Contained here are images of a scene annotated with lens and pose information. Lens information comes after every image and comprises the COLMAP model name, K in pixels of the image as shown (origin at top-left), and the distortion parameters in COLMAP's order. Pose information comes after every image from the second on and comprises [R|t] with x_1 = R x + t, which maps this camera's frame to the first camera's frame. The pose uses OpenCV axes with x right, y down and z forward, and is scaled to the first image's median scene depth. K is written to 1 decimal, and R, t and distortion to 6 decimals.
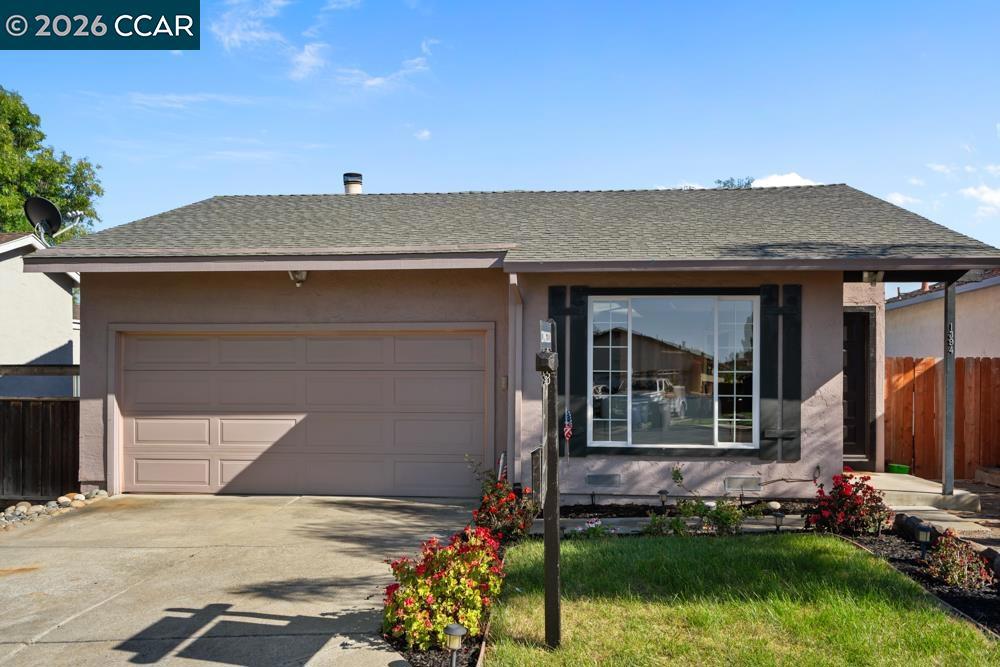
lens RADIAL K [[885.5, 0, 499.9], [0, 885.5, 334.1], [0, 0, 1]] dist [0.013010, 0.002768]
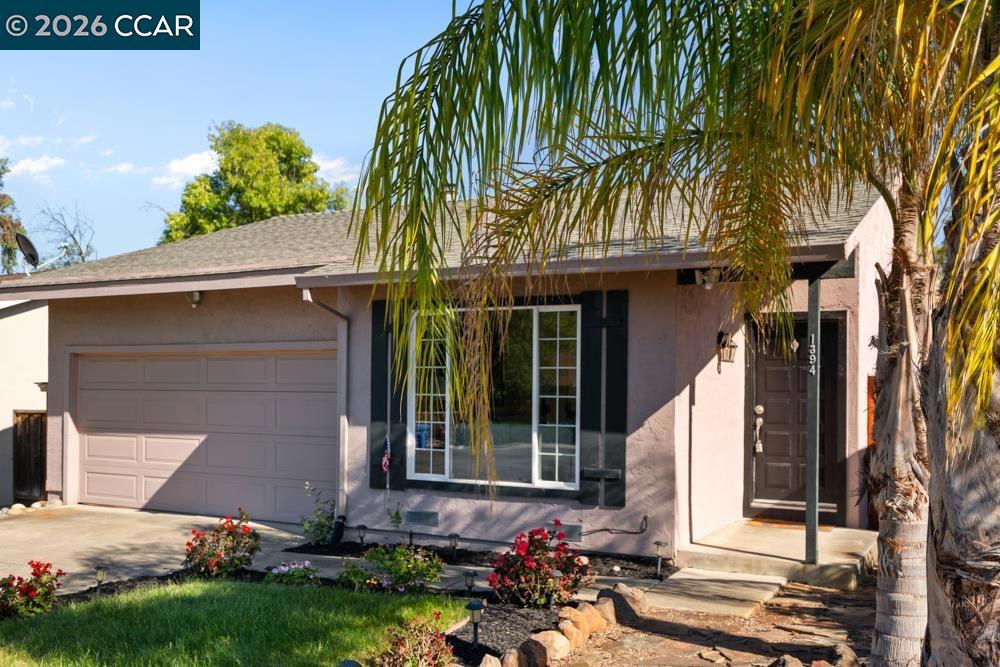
lens RADIAL K [[927.7, 0, 500.1], [0, 927.7, 335.5], [0, 0, 1]] dist [0.014996, 0.000000]
pose [[0.924815, -0.016239, -0.380072, 0.539306], [0.012915, 0.999853, -0.011295, -0.005956], [0.380199, 0.005537, 0.924888, 0.168740]]
